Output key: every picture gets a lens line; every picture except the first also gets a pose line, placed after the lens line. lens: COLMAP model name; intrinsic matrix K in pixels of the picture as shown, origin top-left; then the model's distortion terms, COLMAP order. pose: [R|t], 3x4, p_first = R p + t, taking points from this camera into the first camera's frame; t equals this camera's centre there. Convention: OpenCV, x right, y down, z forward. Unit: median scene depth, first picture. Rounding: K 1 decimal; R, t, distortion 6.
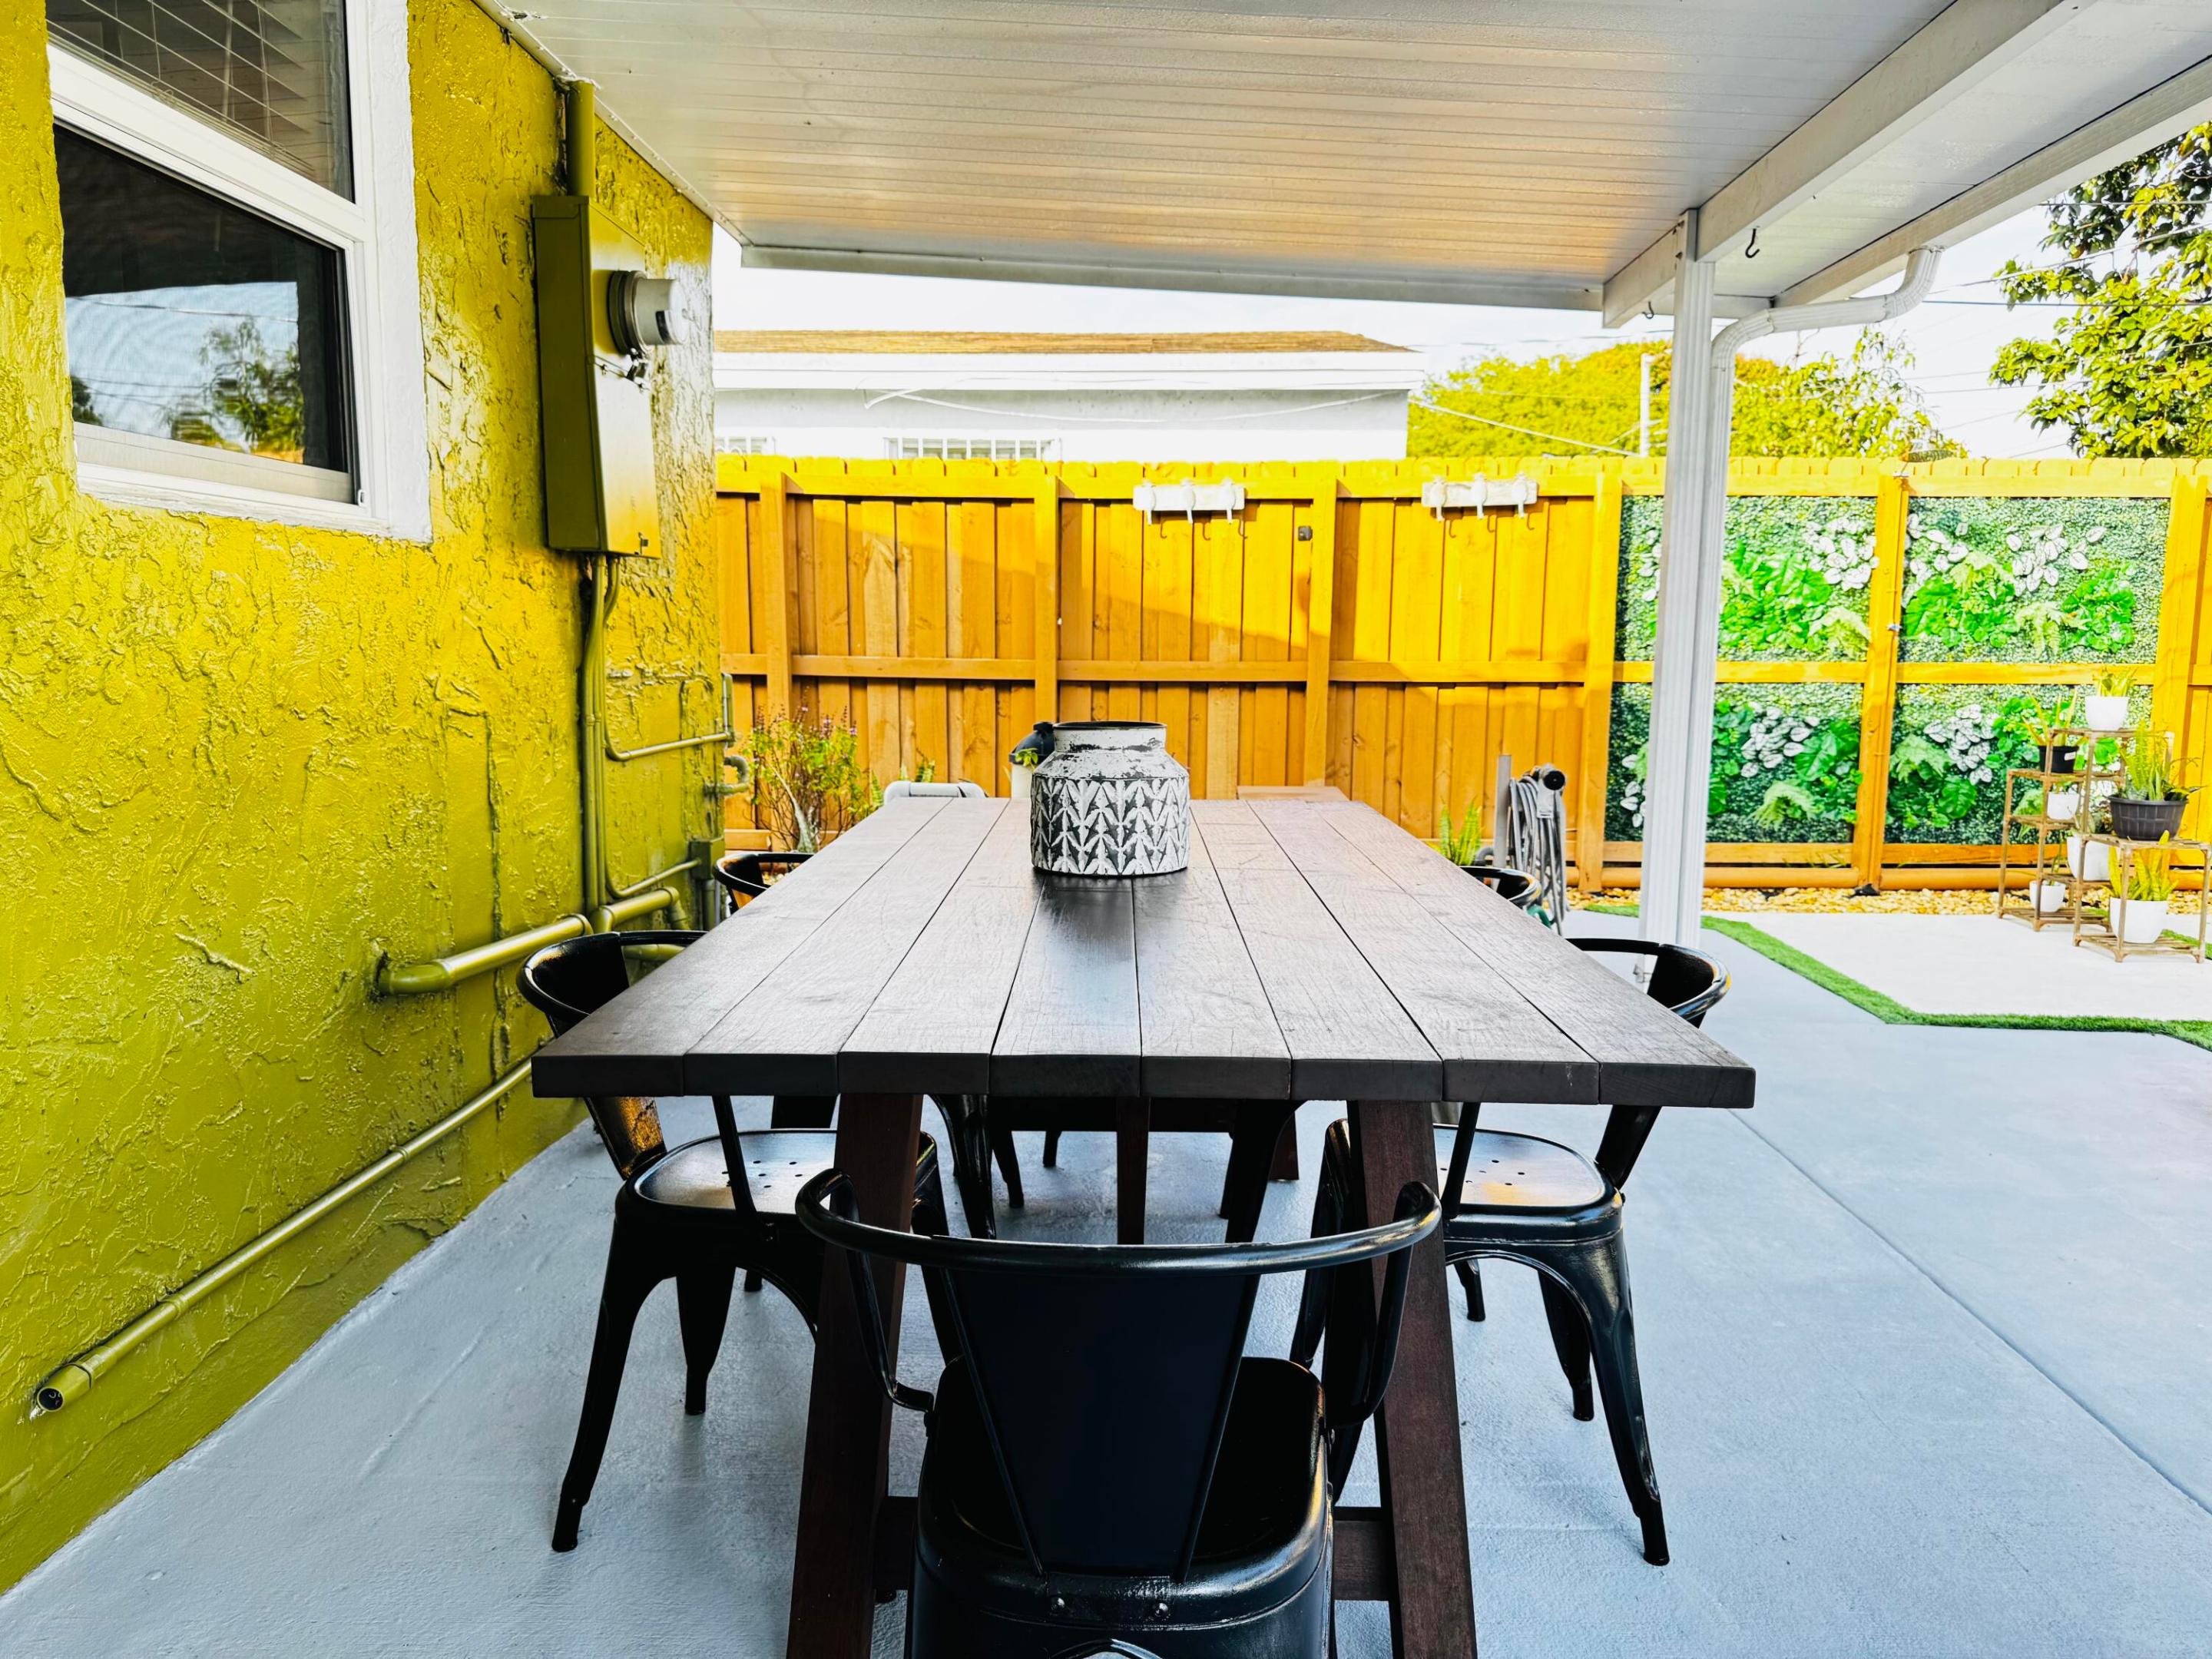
lens RADIAL K [[1573.3, 0, 1111.5], [0, 1573.3, 836.3], [0, 0, 1]] dist [0.001960, -0.001374]
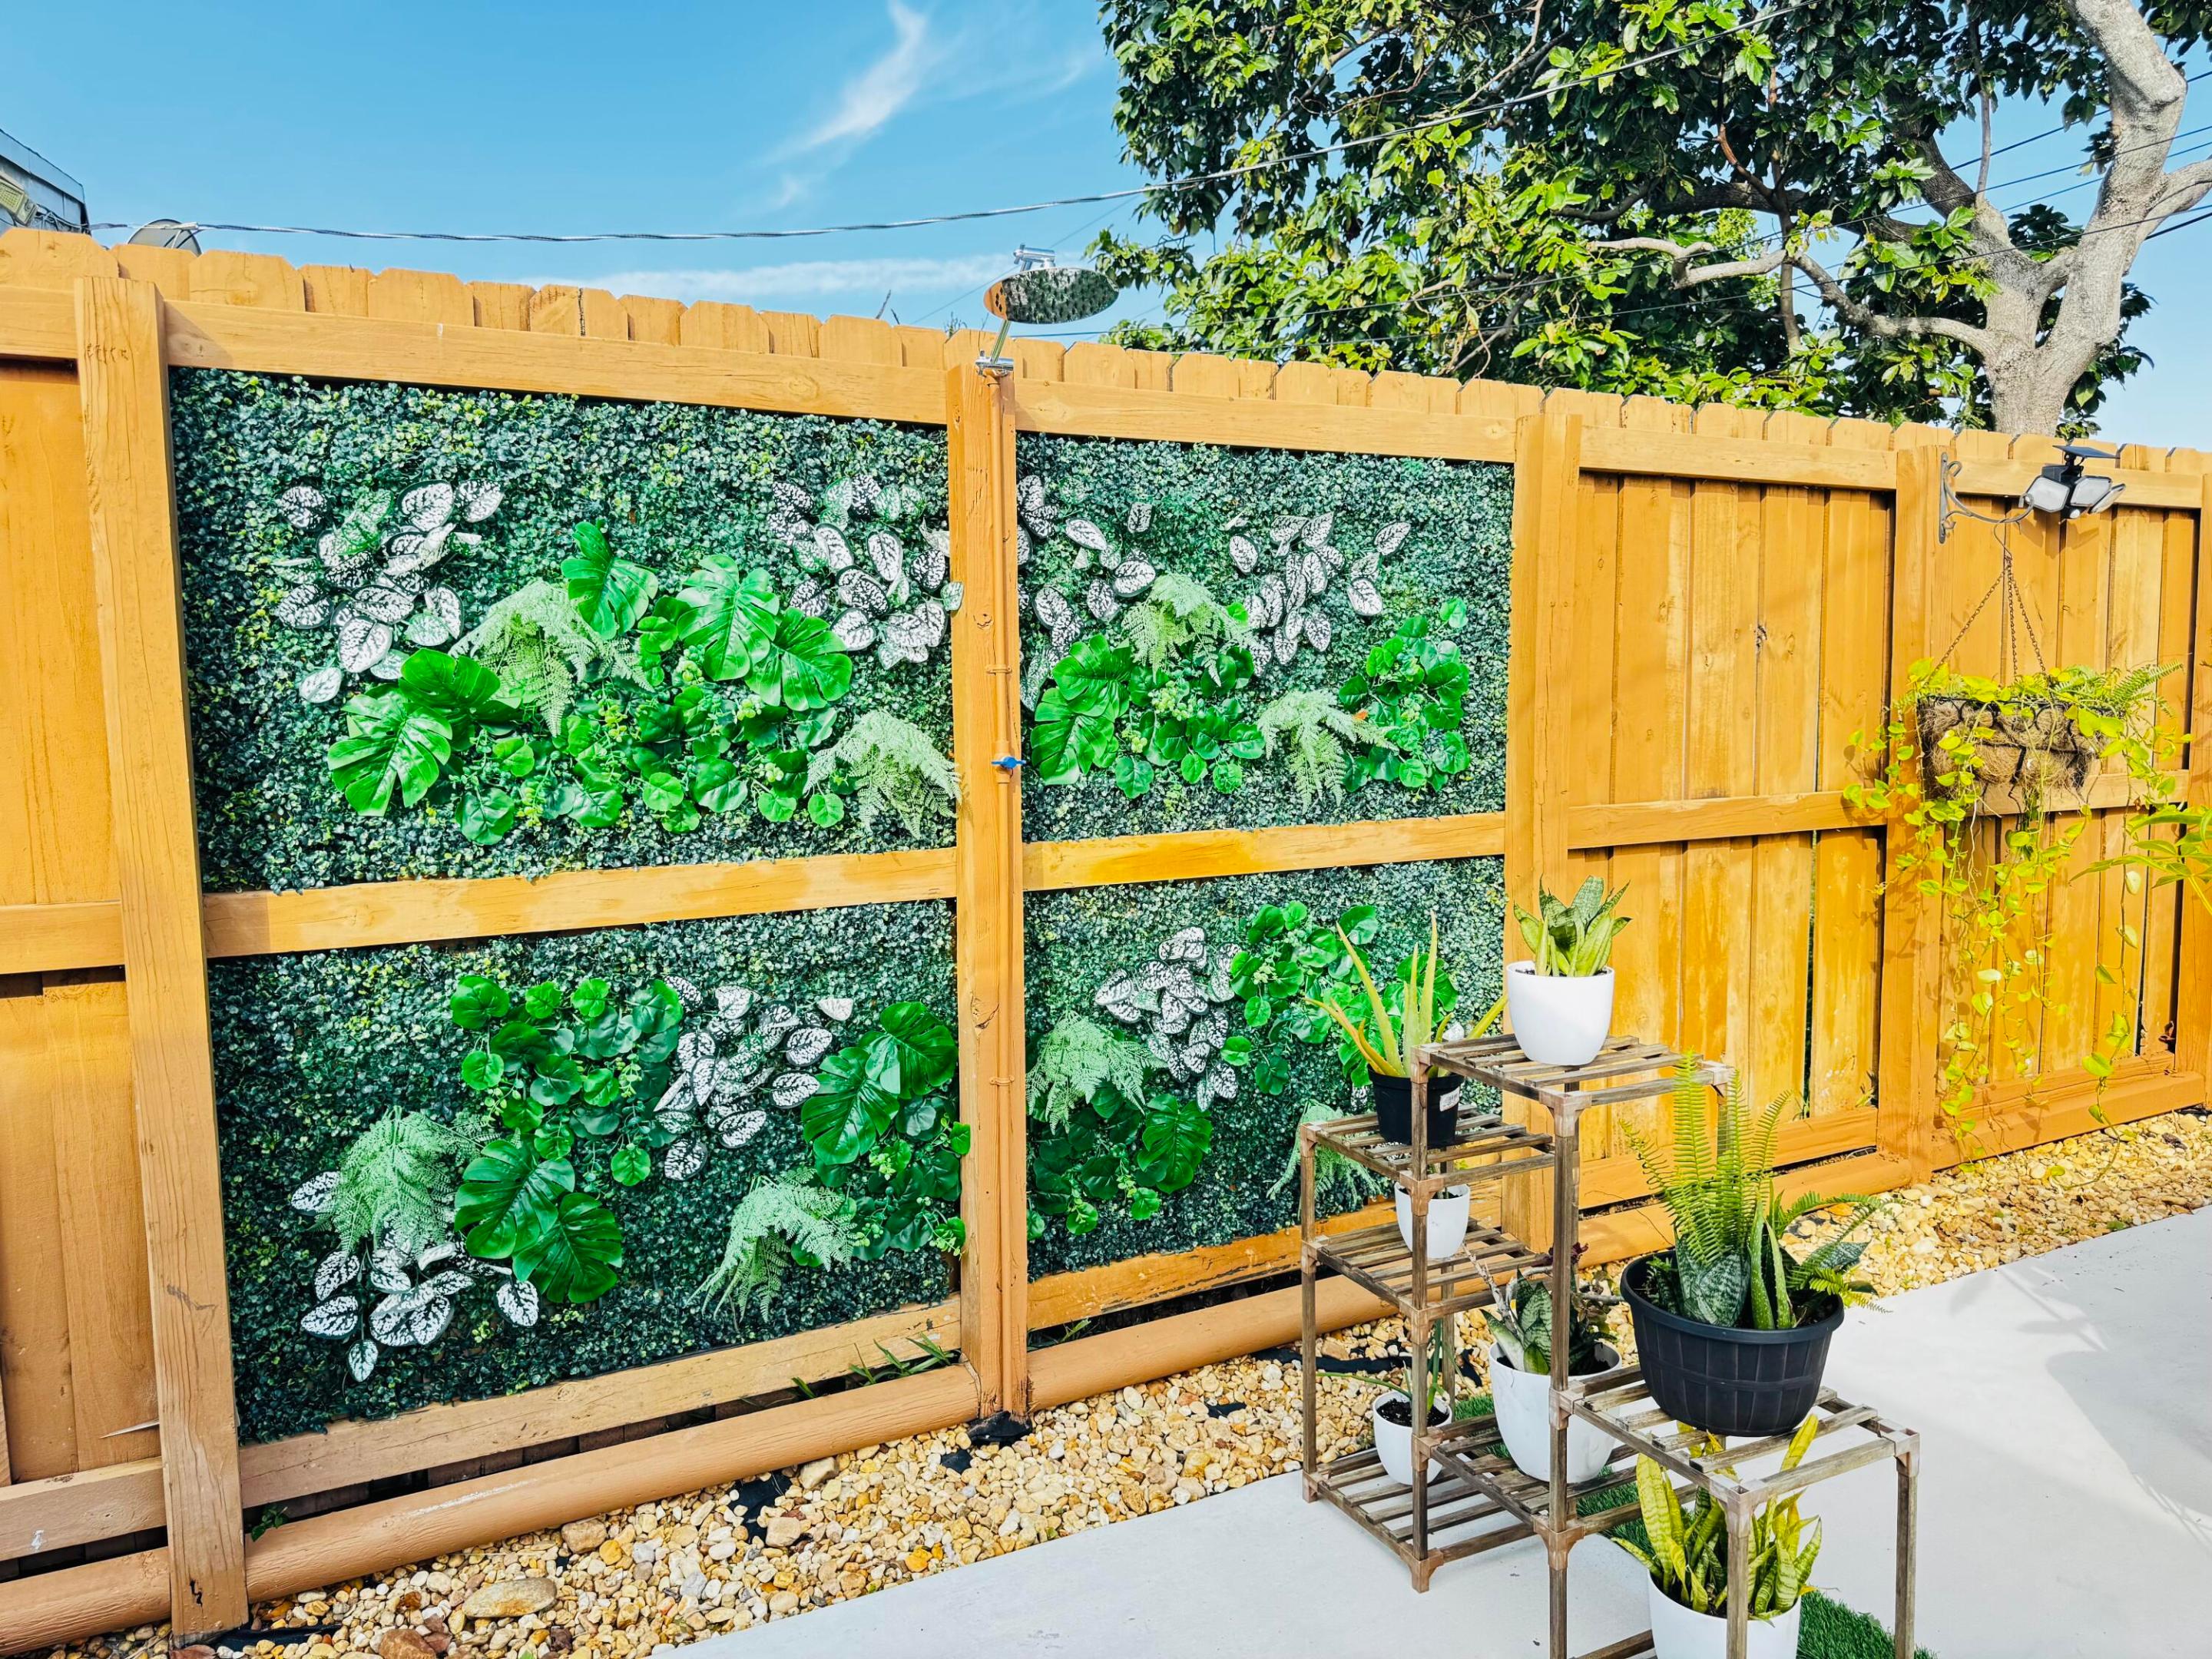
lens RADIAL K [[1572.1, 0, 1119.0], [0, 1572.1, 834.5], [0, 0, 1]] dist [0.062775, -0.008115]
pose [[0.864591, -0.064075, 0.498373, 0.318740], [0.079673, 0.996770, -0.010065, -0.106726], [-0.496119, 0.048409, 0.866904, 0.636853]]
